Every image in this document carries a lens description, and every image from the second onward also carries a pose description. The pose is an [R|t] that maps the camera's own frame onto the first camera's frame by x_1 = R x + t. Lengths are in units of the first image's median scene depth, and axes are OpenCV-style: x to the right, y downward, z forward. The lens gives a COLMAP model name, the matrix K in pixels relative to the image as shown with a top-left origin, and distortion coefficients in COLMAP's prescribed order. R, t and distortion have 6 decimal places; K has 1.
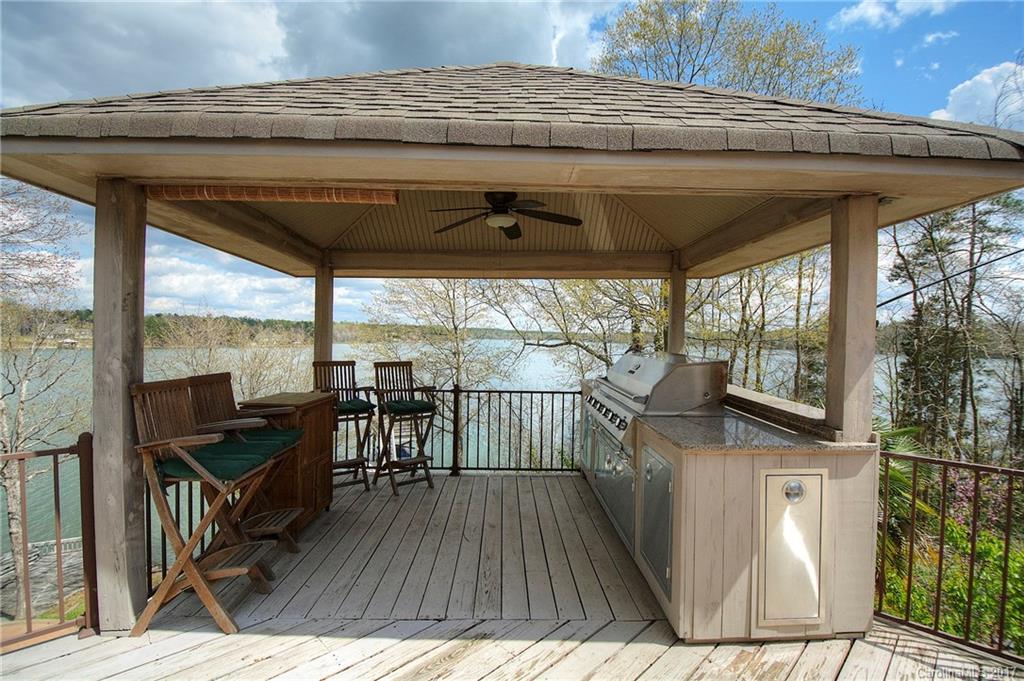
lens RADIAL K [[430.2, 0, 512.0], [0, 430.2, 340.5], [0, 0, 1]] dist [-0.000895, -0.000135]
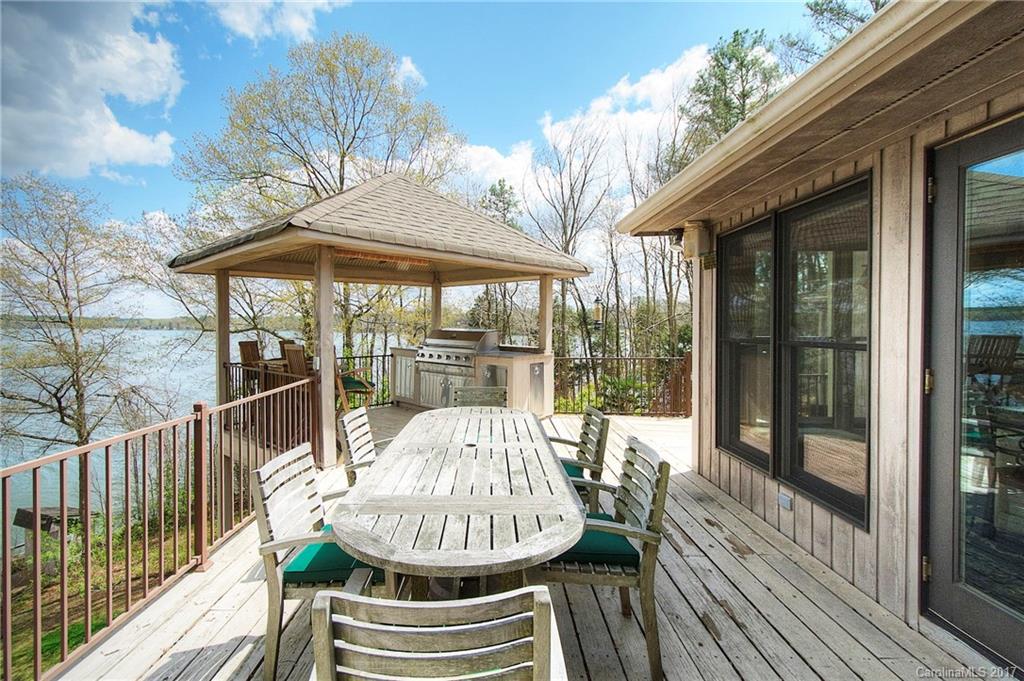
lens RADIAL K [[430.2, 0, 512.0], [0, 430.2, 340.5], [0, 0, 1]] dist [-0.000895, -0.000135]
pose [[0.638835, -0.053446, 0.767485, -0.784313], [0.021232, 0.998429, 0.051855, -0.015887], [-0.769051, -0.016832, 0.638966, -0.360274]]
